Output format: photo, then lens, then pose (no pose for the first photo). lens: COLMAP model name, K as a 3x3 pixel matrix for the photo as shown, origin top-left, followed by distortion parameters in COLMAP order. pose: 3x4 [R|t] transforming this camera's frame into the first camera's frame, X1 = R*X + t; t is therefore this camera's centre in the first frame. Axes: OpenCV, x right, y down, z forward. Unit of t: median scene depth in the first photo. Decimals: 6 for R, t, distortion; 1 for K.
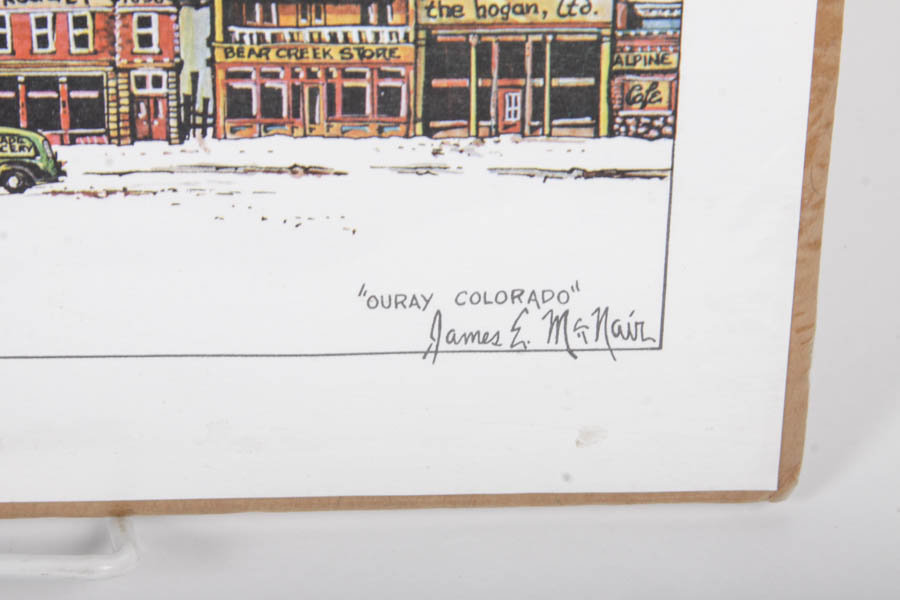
lens RADIAL K [[5637.7, 0, 449.9], [0, 5637.7, 300.1], [0, 0, 1]] dist [0.482435, 0.000000]
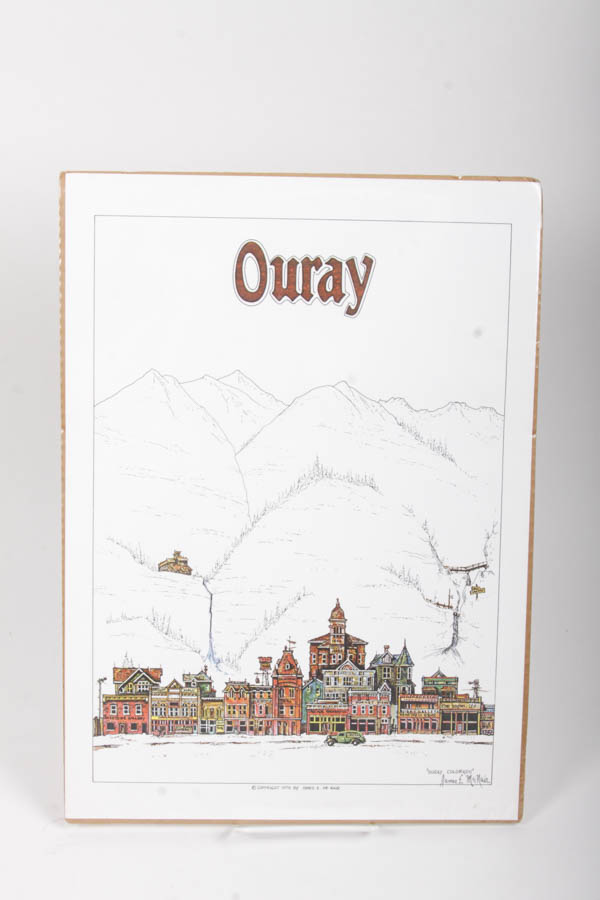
lens RADIAL K [[1585.5, 0, 301.0], [0, 1585.5, 451.8], [0, 0, 1]] dist [0.132270, 0.000000]
pose [[0.996754, -0.000043, -0.080509, -0.014228], [-0.018792, 0.972252, -0.233180, 0.056356], [0.078285, 0.233936, 0.969095, -0.383356]]
